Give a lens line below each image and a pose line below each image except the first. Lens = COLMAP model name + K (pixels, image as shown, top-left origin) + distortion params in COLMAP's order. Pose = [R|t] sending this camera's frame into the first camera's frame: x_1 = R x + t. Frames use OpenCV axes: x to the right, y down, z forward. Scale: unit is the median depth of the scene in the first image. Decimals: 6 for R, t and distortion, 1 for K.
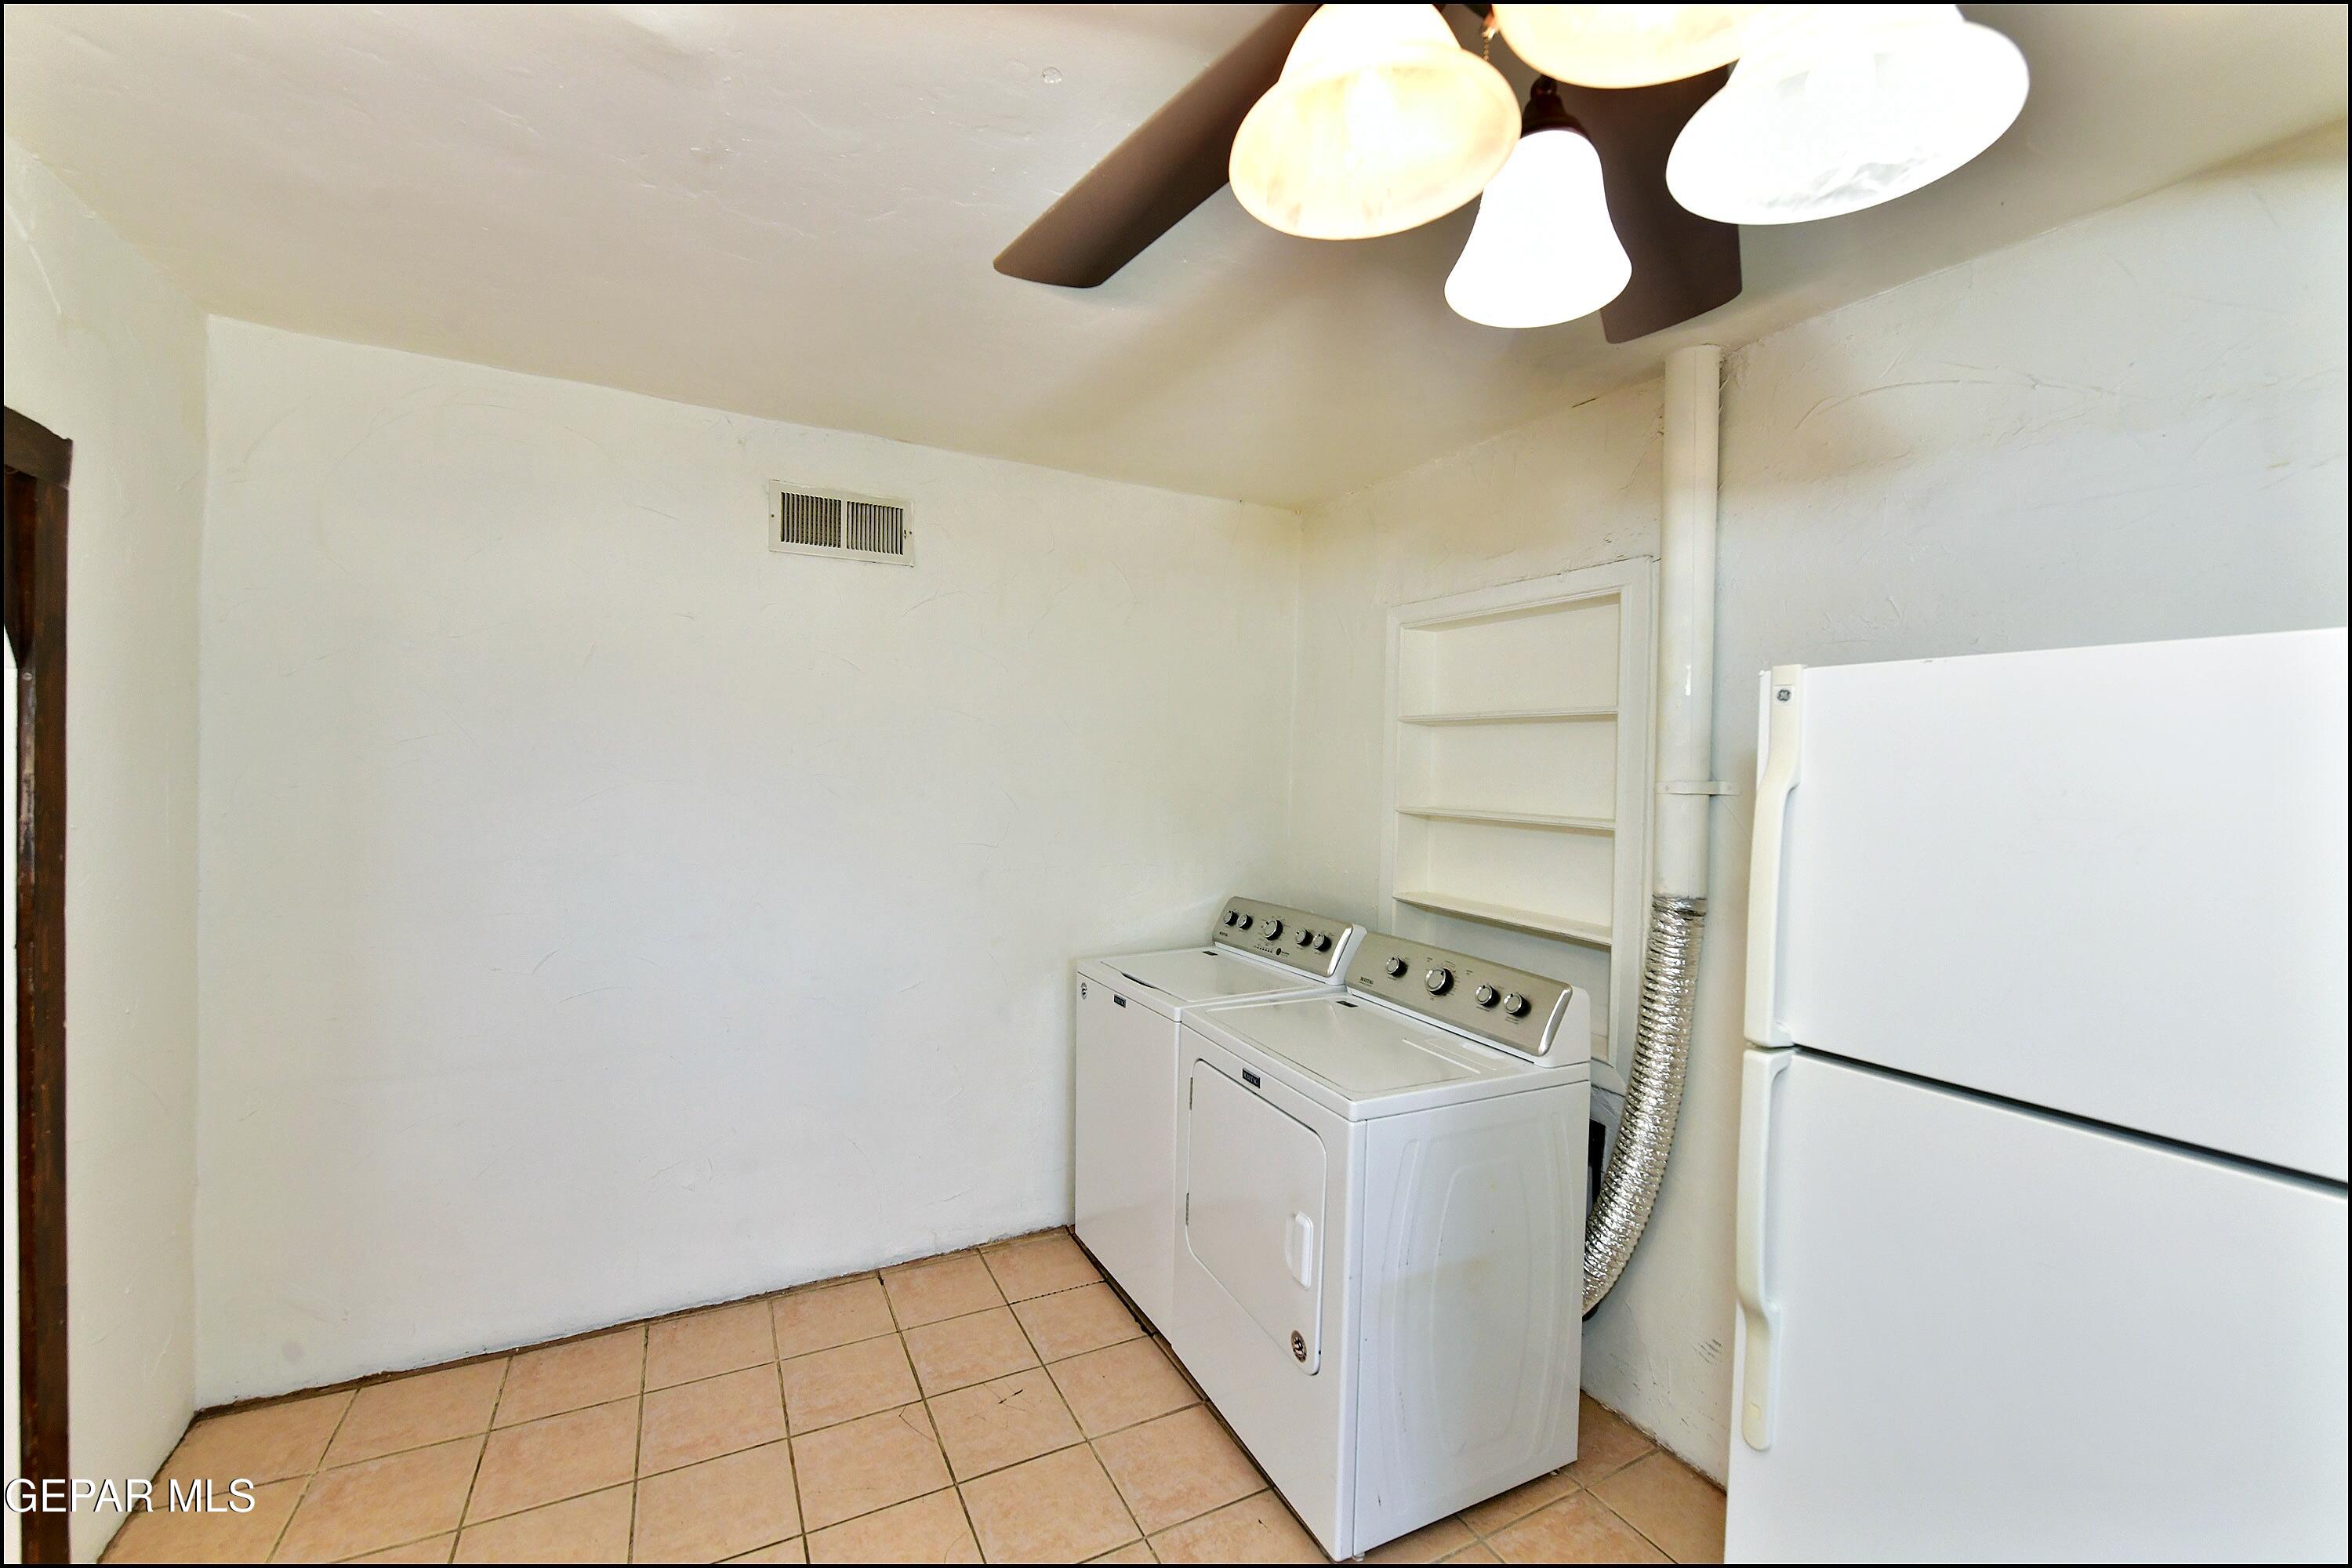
lens RADIAL K [[930.6, 0, 1186.5], [0, 930.6, 785.6], [0, 0, 1]] dist [-0.007495, -0.000888]
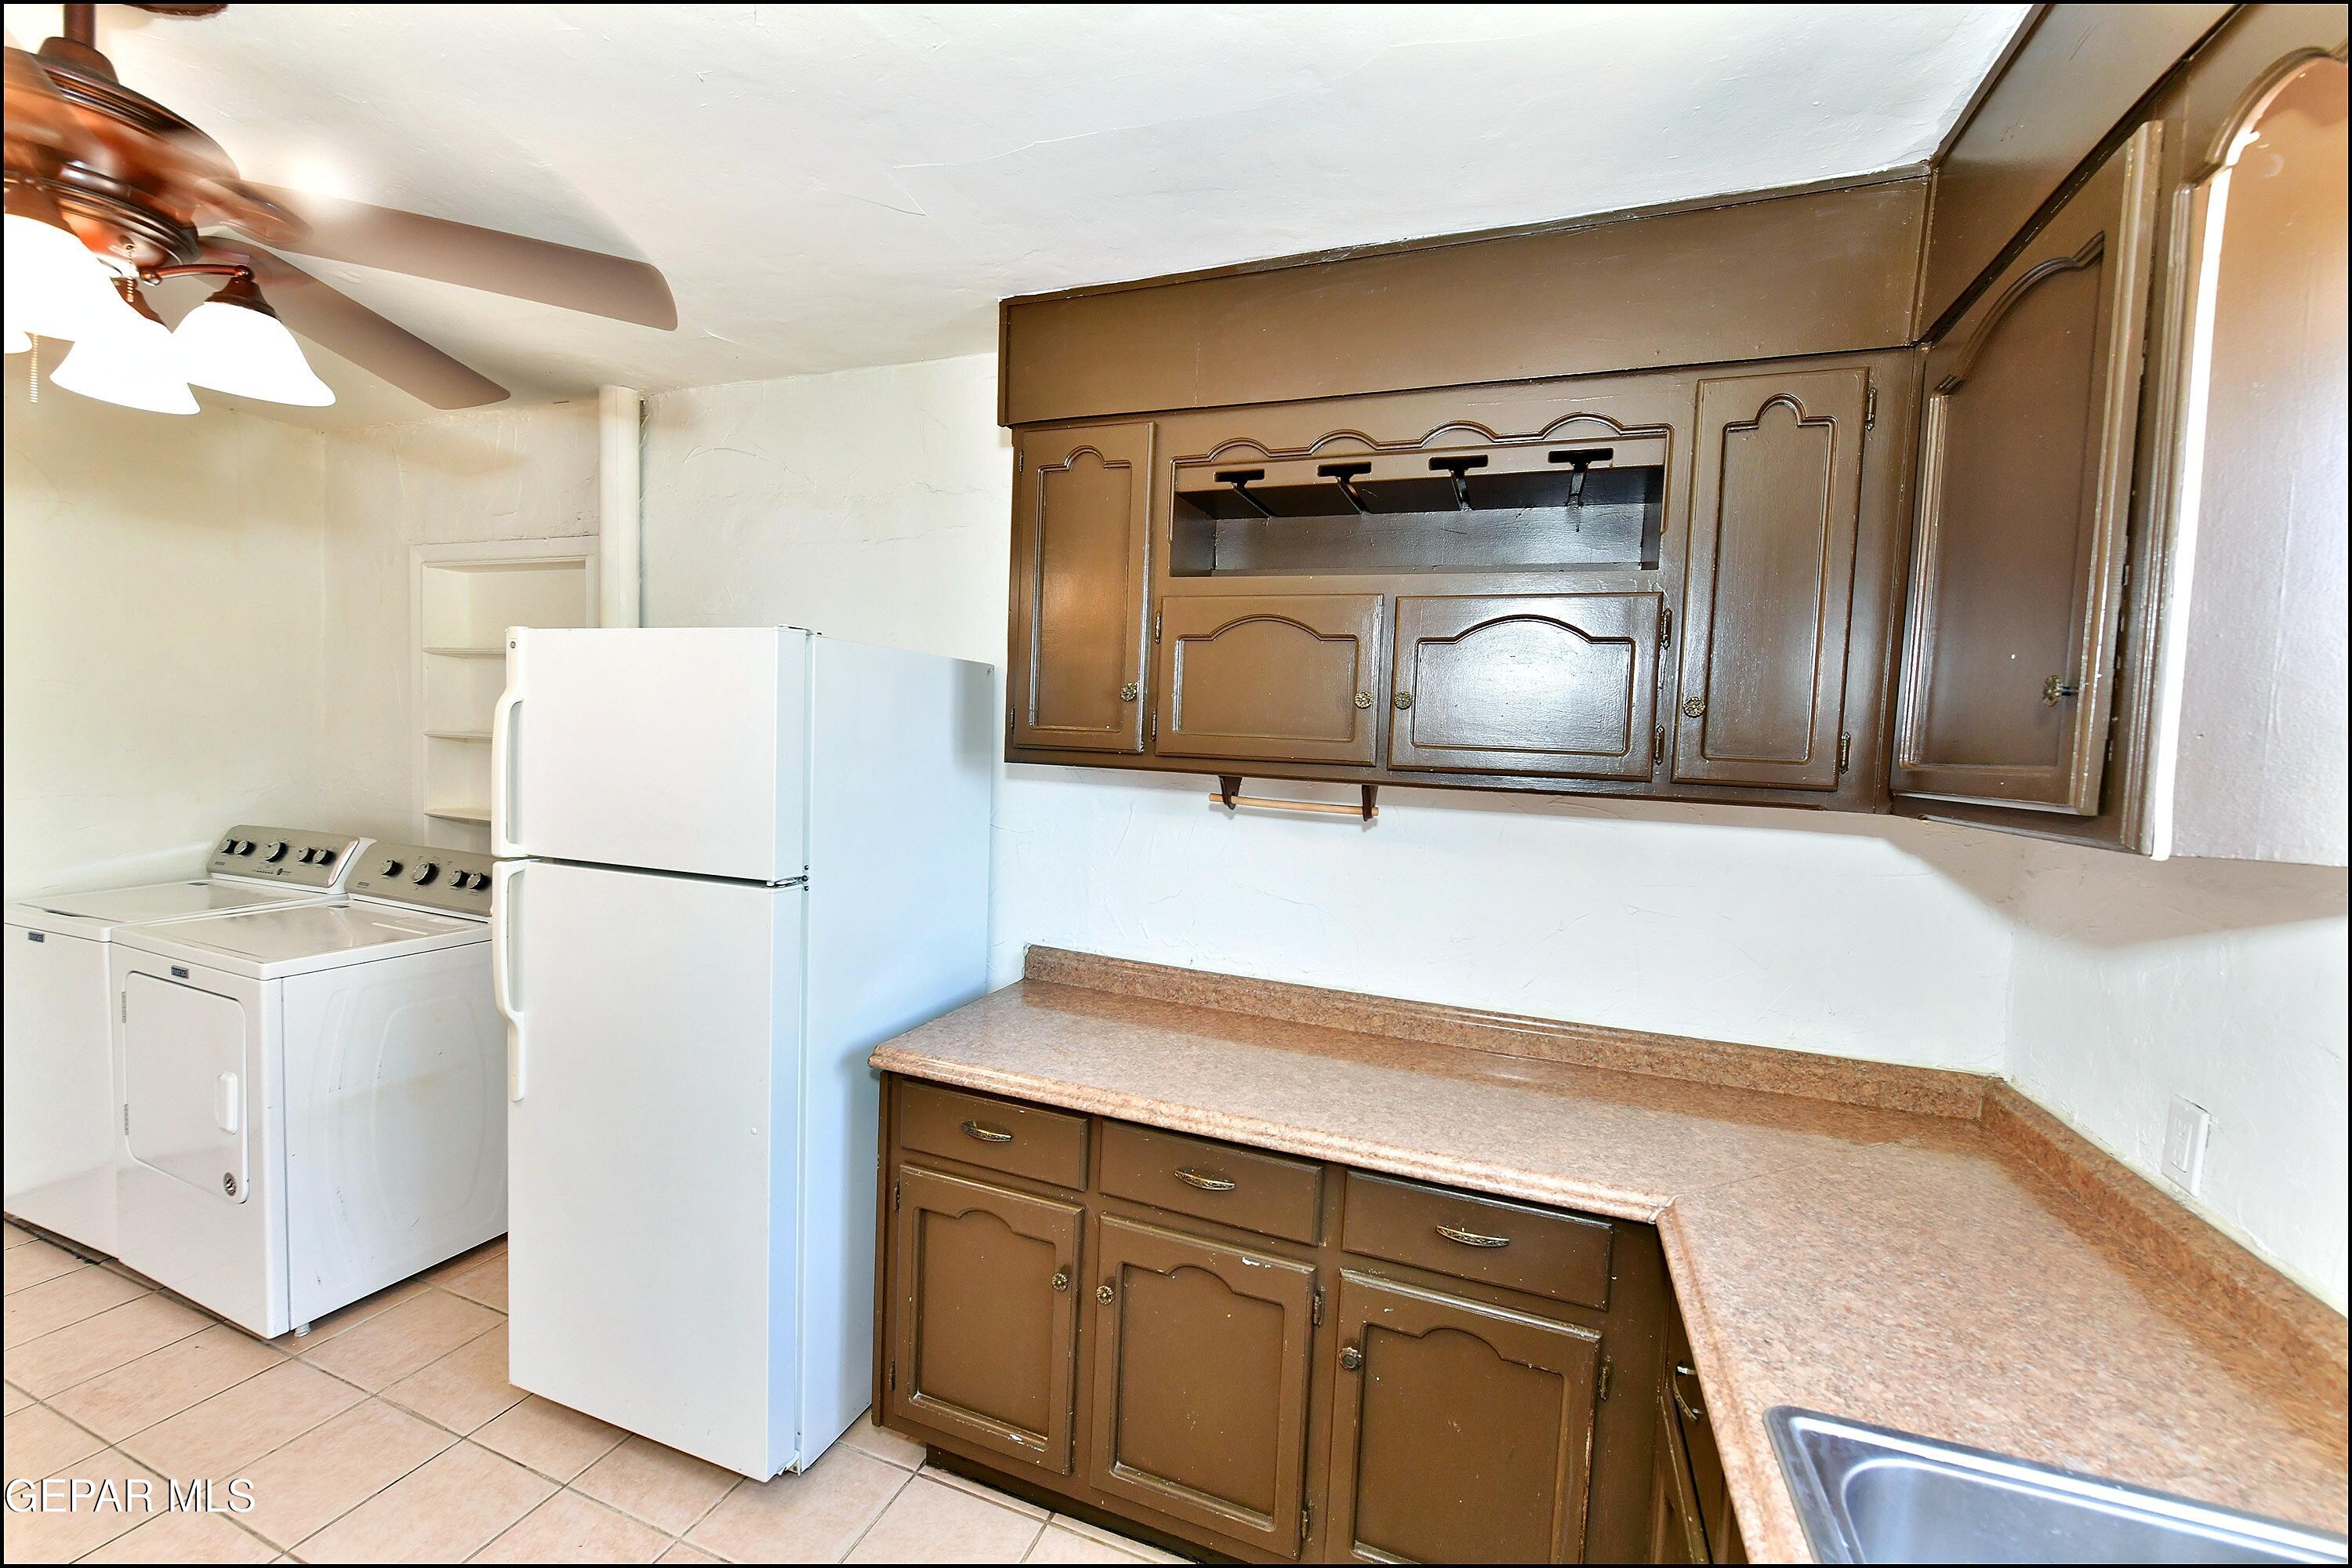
lens RADIAL K [[930.6, 0, 1165.6], [0, 930.6, 767.8], [0, 0, 1]] dist [-0.007495, -0.000888]
pose [[0.755230, -0.031749, 0.654691, 0.191155], [0.000393, 0.998848, 0.047986, 0.016990], [-0.655460, -0.035984, 0.754372, -0.448125]]
